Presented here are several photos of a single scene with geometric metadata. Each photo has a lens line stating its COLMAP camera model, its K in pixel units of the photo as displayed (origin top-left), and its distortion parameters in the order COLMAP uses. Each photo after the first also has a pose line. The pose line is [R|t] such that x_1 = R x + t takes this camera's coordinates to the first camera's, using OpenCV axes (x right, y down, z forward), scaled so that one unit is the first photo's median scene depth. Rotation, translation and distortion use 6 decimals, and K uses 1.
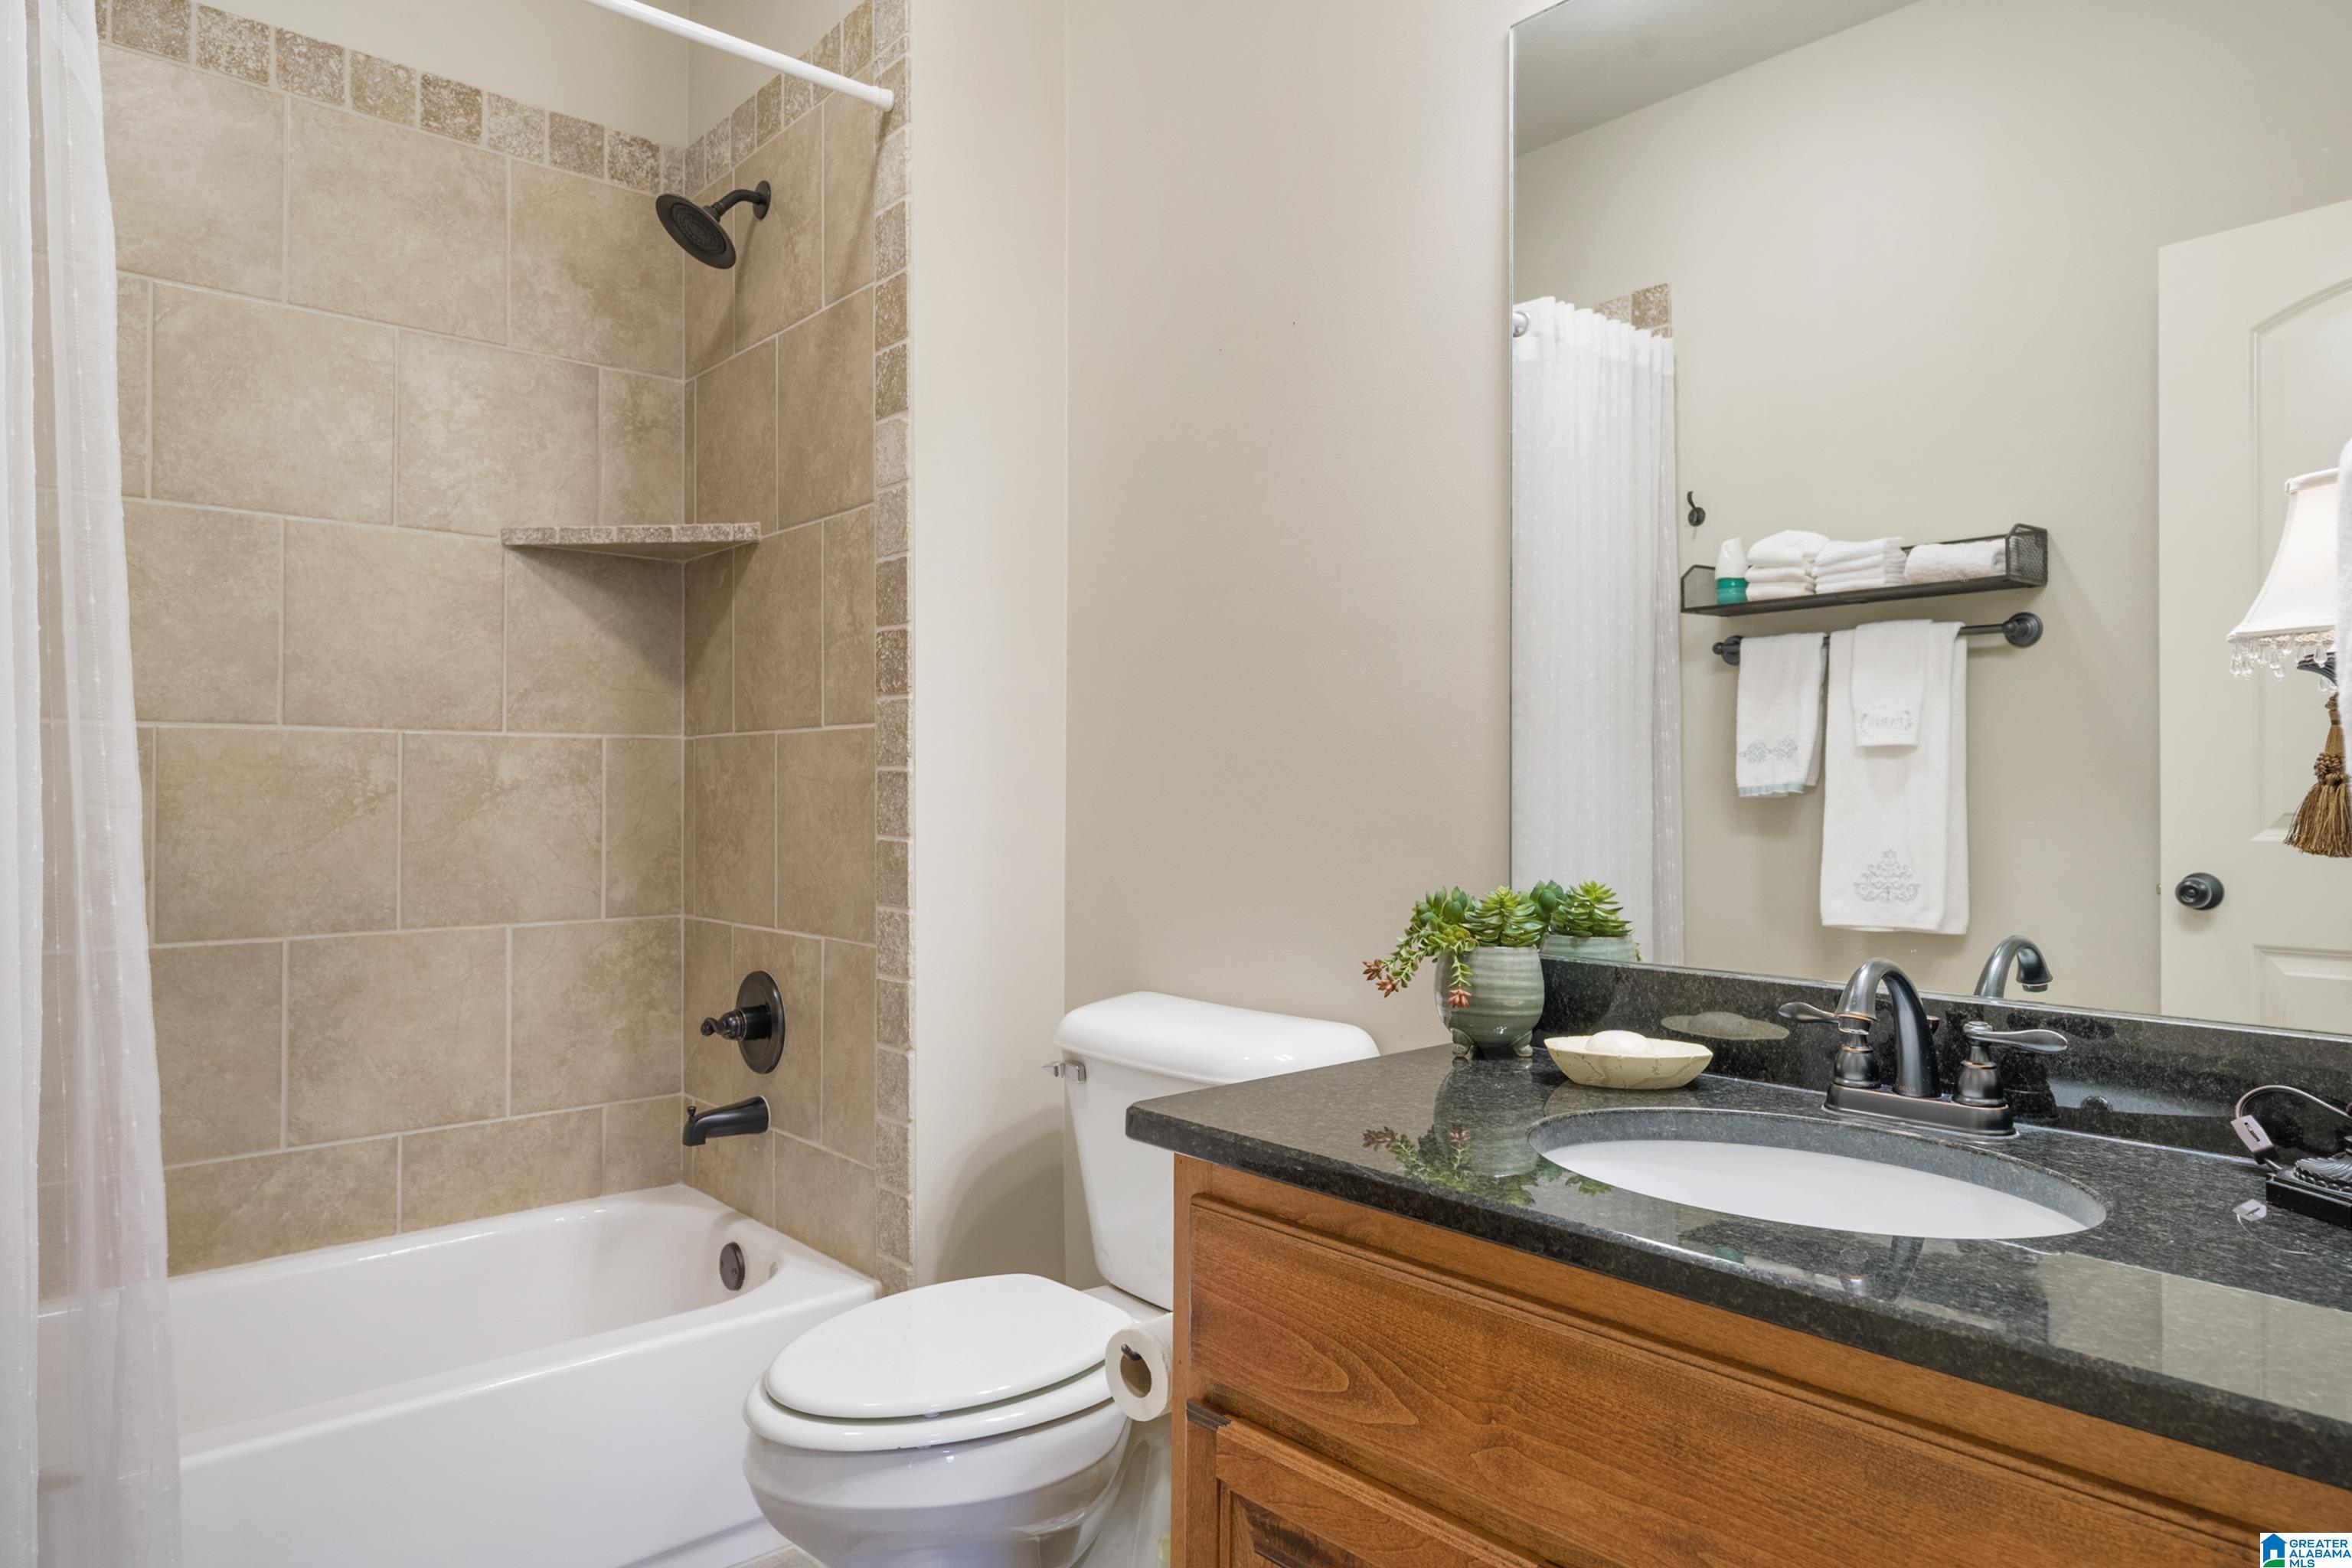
lens RADIAL K [[1444.4, 0, 1174.1], [0, 1444.4, 787.6], [0, 0, 1]] dist [0.001218, 0.005968]
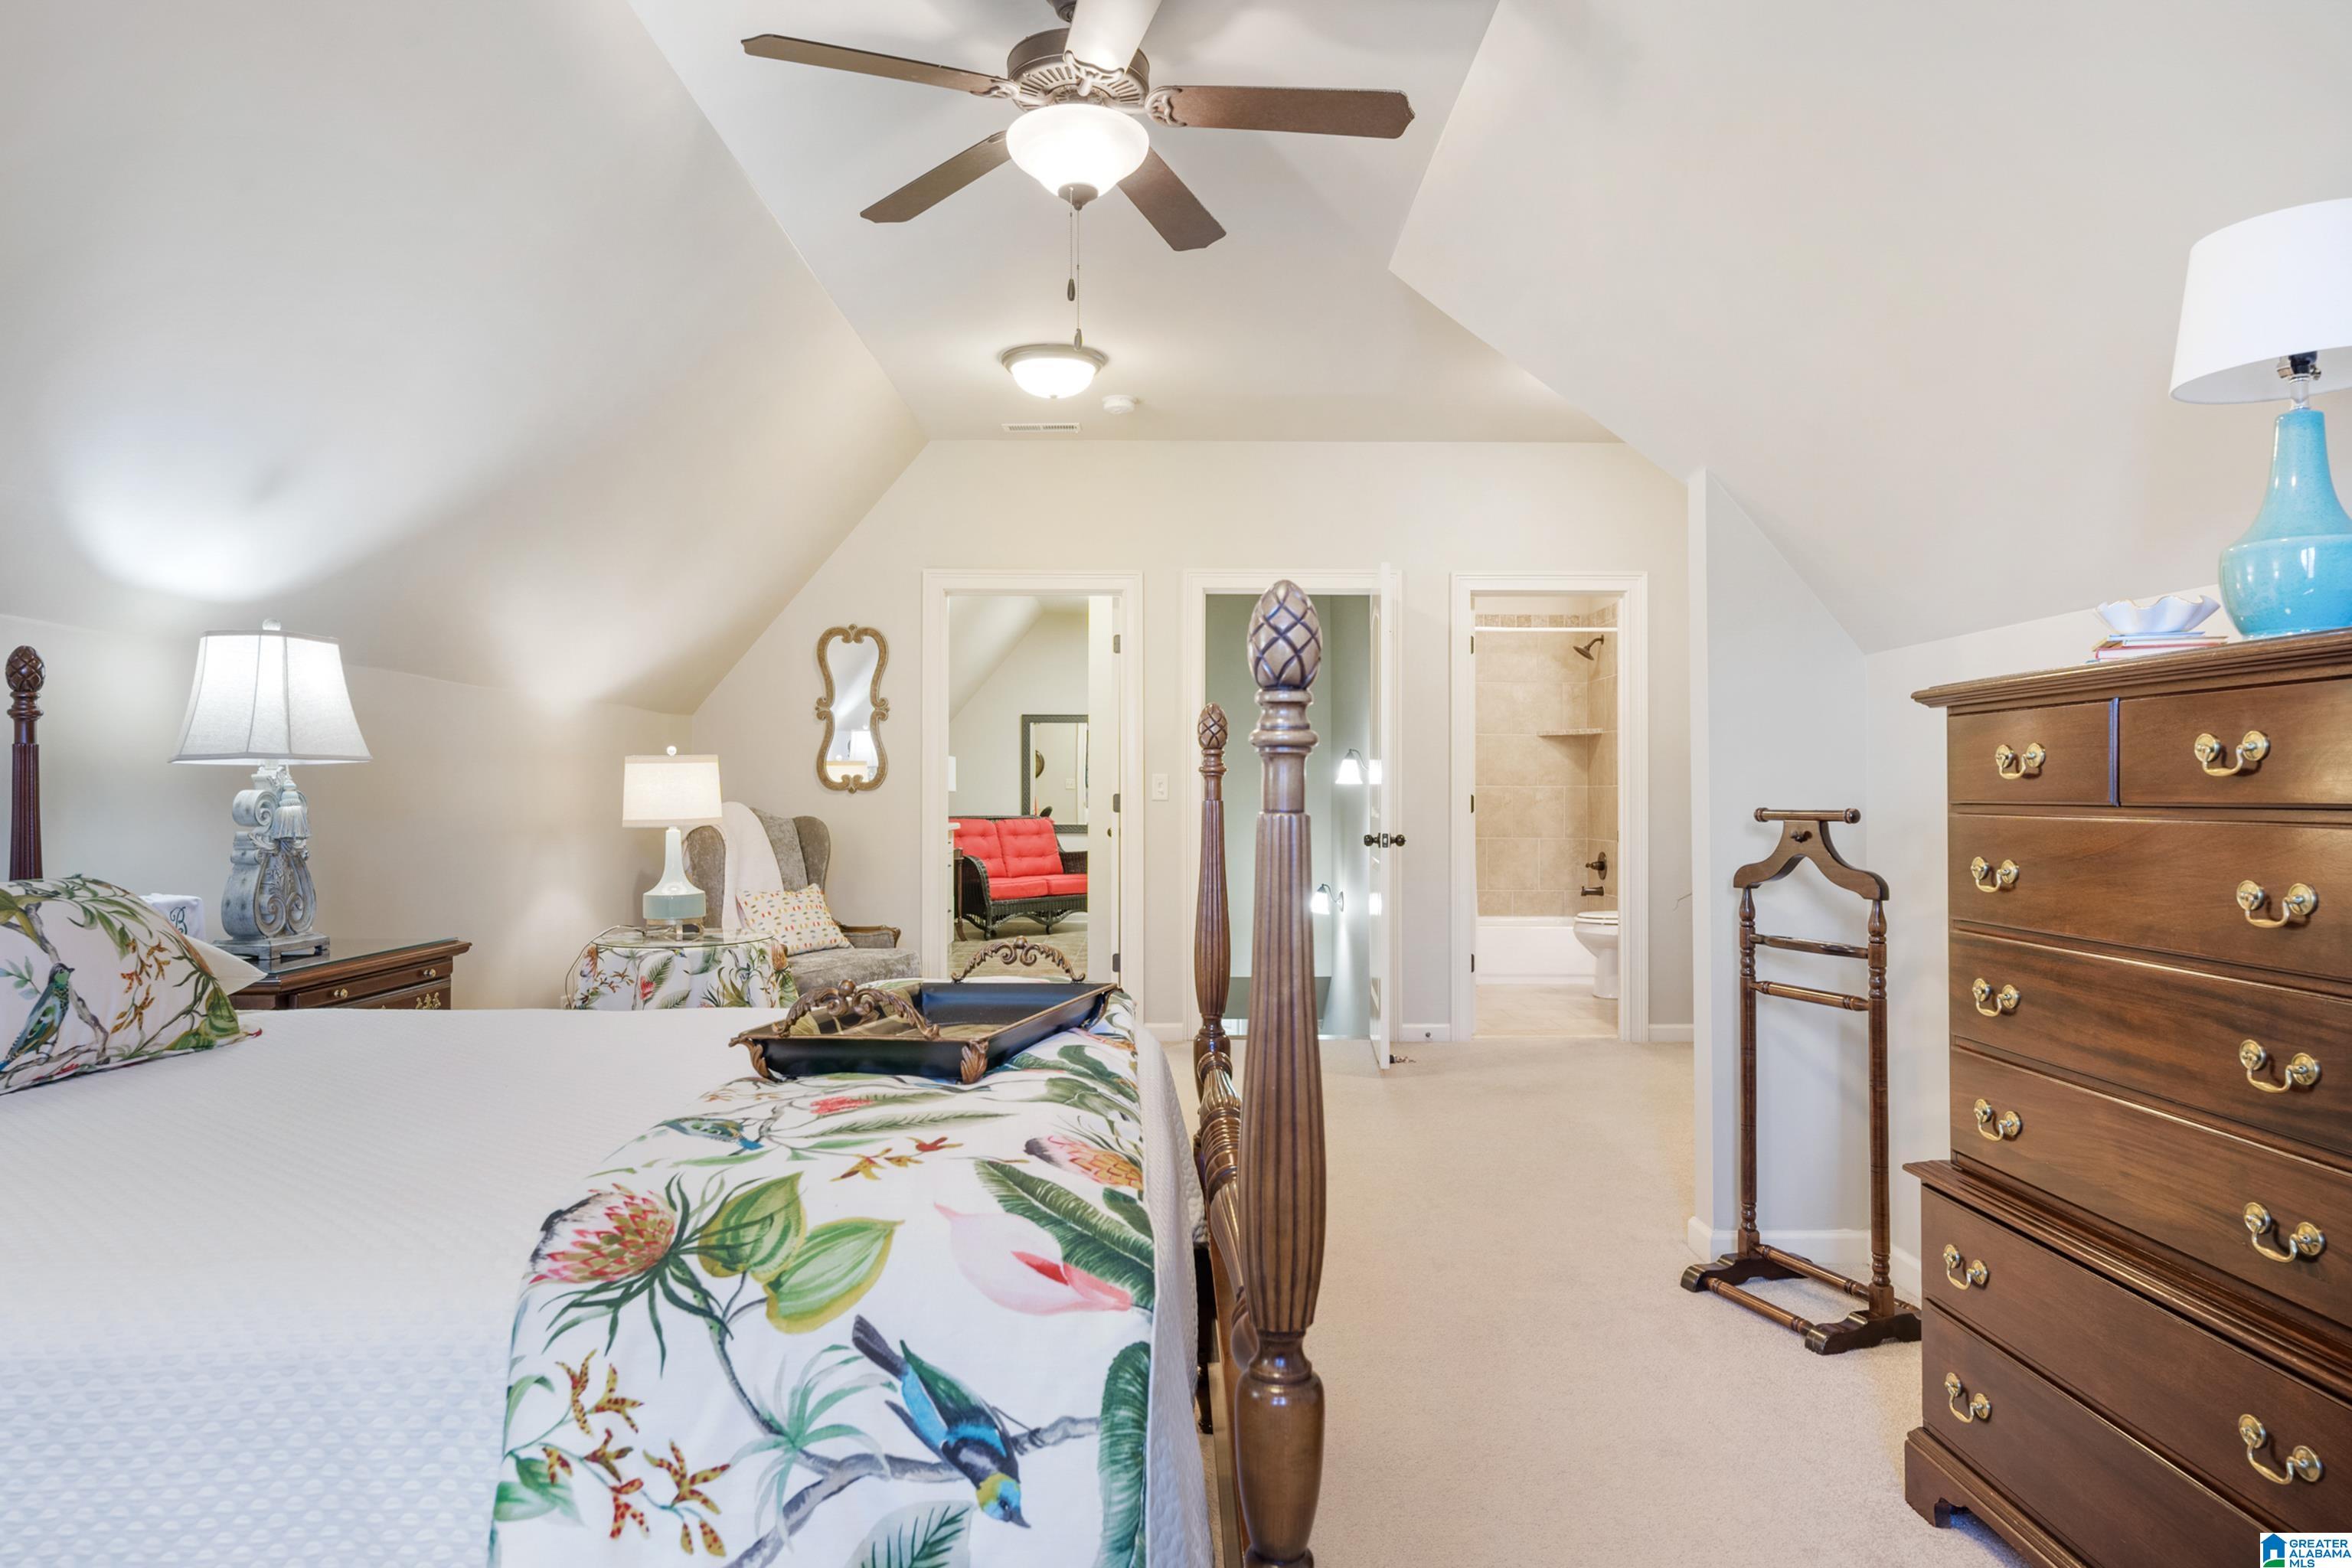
lens RADIAL K [[1444.4, 0, 1176.9], [0, 1444.4, 786.1], [0, 0, 1]] dist [0.001218, 0.005968]
pose [[0.757739, -0.003637, -0.652548, 1.247888], [0.003852, 0.999992, -0.001101, -0.038377], [0.652547, -0.001680, 0.757747, -2.402094]]
